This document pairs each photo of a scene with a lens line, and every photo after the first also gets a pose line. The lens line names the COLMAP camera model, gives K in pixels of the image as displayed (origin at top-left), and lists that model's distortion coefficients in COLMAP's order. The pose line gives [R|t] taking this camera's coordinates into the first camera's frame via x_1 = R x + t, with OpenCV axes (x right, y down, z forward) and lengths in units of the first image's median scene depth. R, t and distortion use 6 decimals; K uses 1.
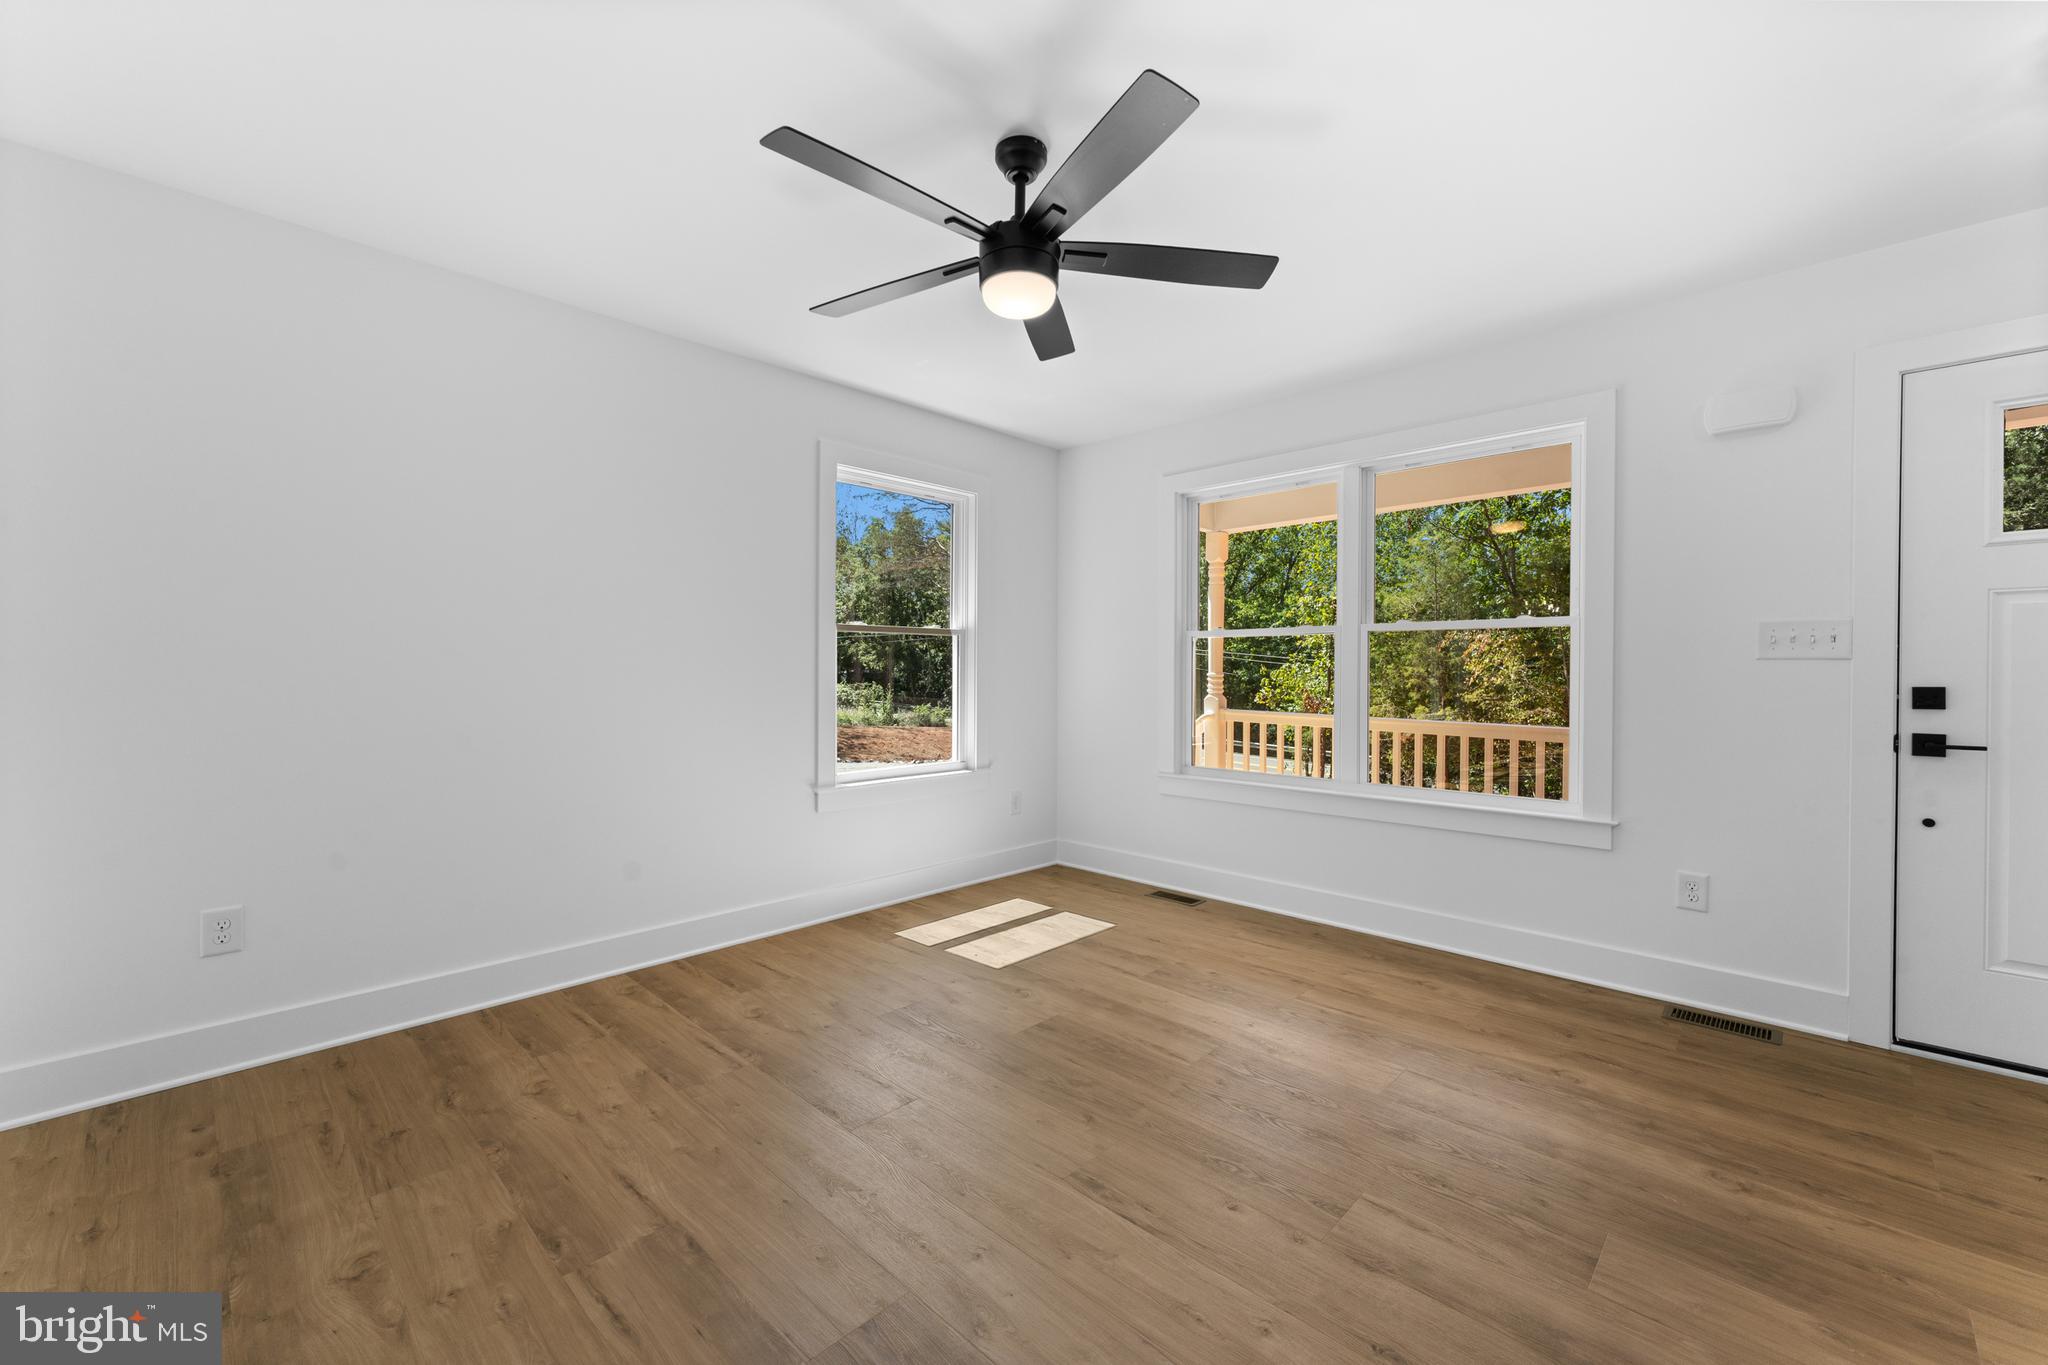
lens RADIAL K [[812.8, 0, 1021.8], [0, 812.8, 682.4], [0, 0, 1]] dist [0.001747, 0.000213]
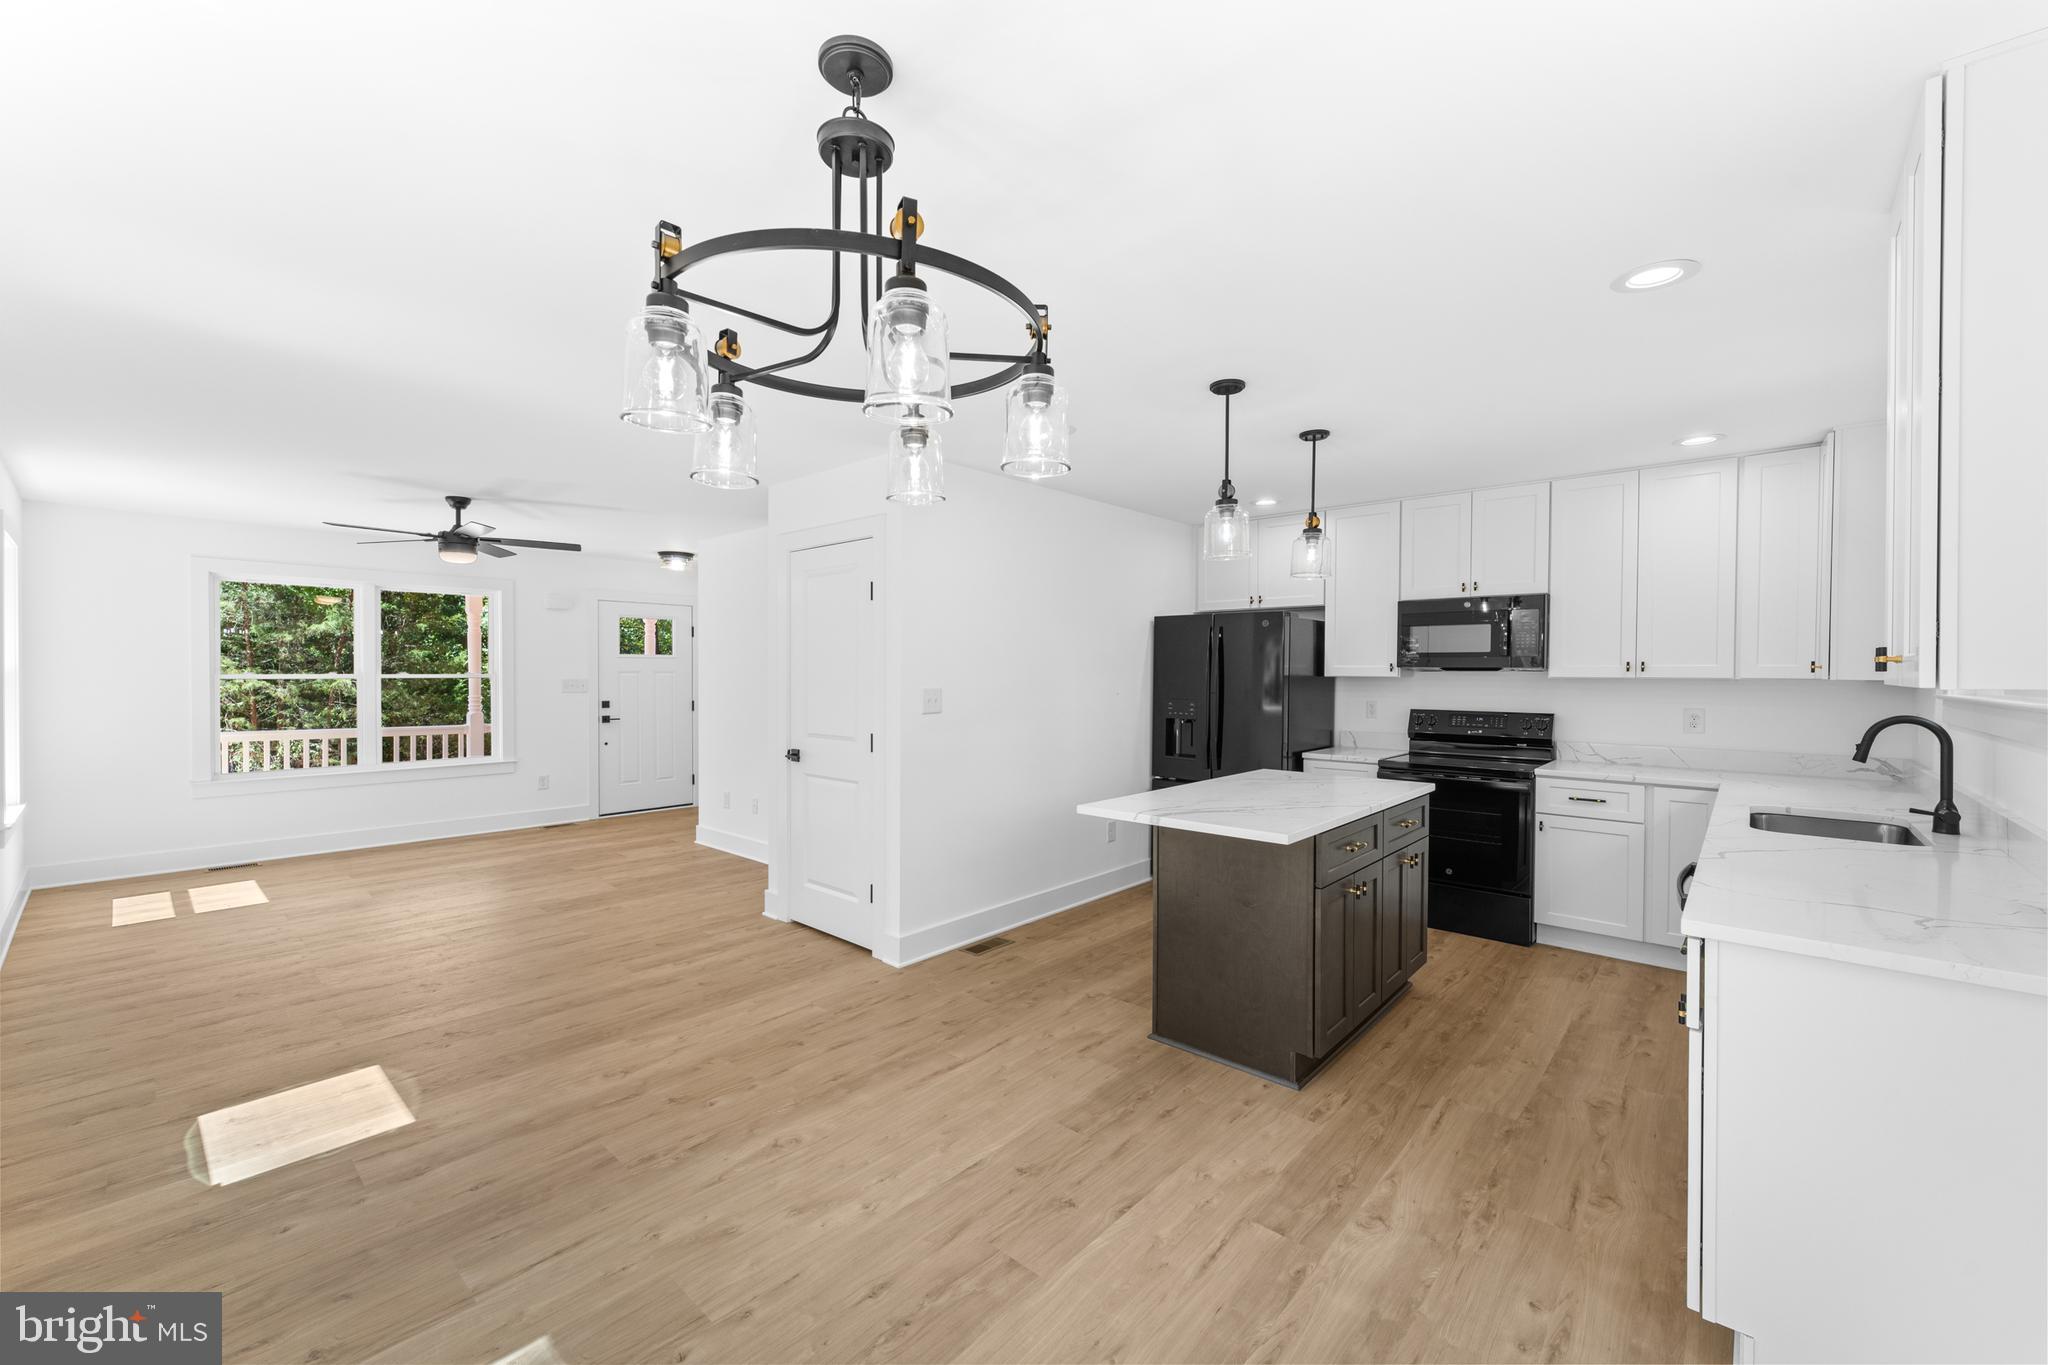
lens RADIAL K [[812.8, 0, 1021.8], [0, 812.8, 682.4], [0, 0, 1]] dist [0.001747, 0.000213]
pose [[-0.040949, -0.015060, 0.999048, -1.804500], [0.012140, 0.999805, 0.015569, -0.081756], [-0.999087, 0.012766, -0.040758, -0.421395]]
